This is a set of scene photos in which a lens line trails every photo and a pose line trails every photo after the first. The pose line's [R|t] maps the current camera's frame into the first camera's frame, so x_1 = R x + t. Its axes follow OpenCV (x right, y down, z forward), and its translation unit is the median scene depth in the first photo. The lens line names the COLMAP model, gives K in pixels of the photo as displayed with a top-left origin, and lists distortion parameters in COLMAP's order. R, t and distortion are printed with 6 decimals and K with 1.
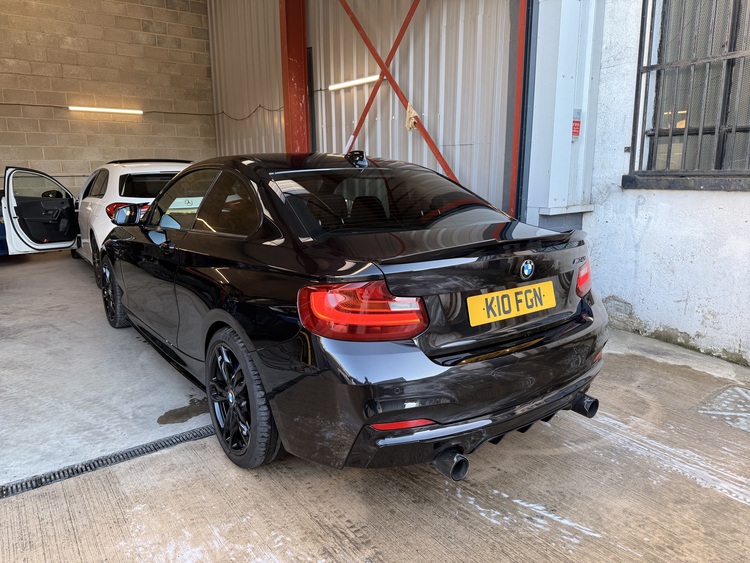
lens RADIAL K [[536.0, 0, 375.0], [0, 536.0, 281.5], [0, 0, 1]] dist [-0.005380, -0.005193]
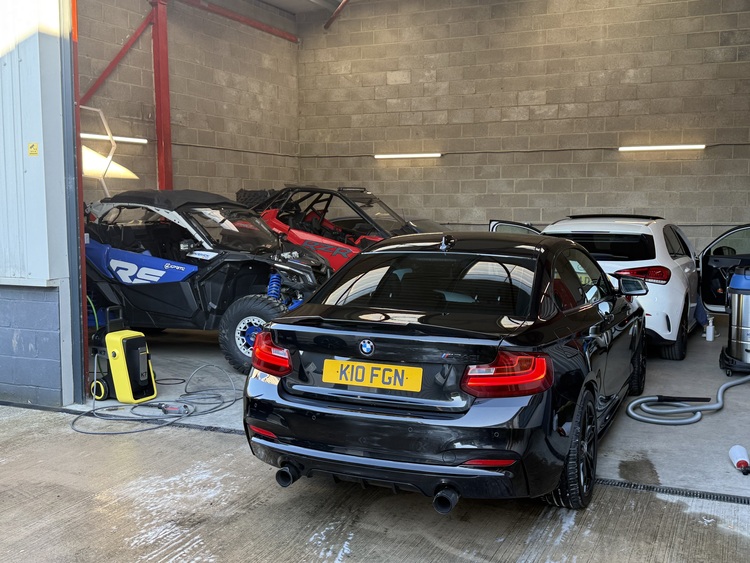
lens RADIAL K [[816.1, 0, 375.0], [0, 816.1, 281.5], [0, 0, 1]] dist [0.137895, -0.330470]
pose [[0.481399, 0.089647, -0.871905, 1.008527], [-0.177066, 0.984193, 0.003430, -0.095954], [0.858430, 0.152734, 0.489663, 0.041604]]
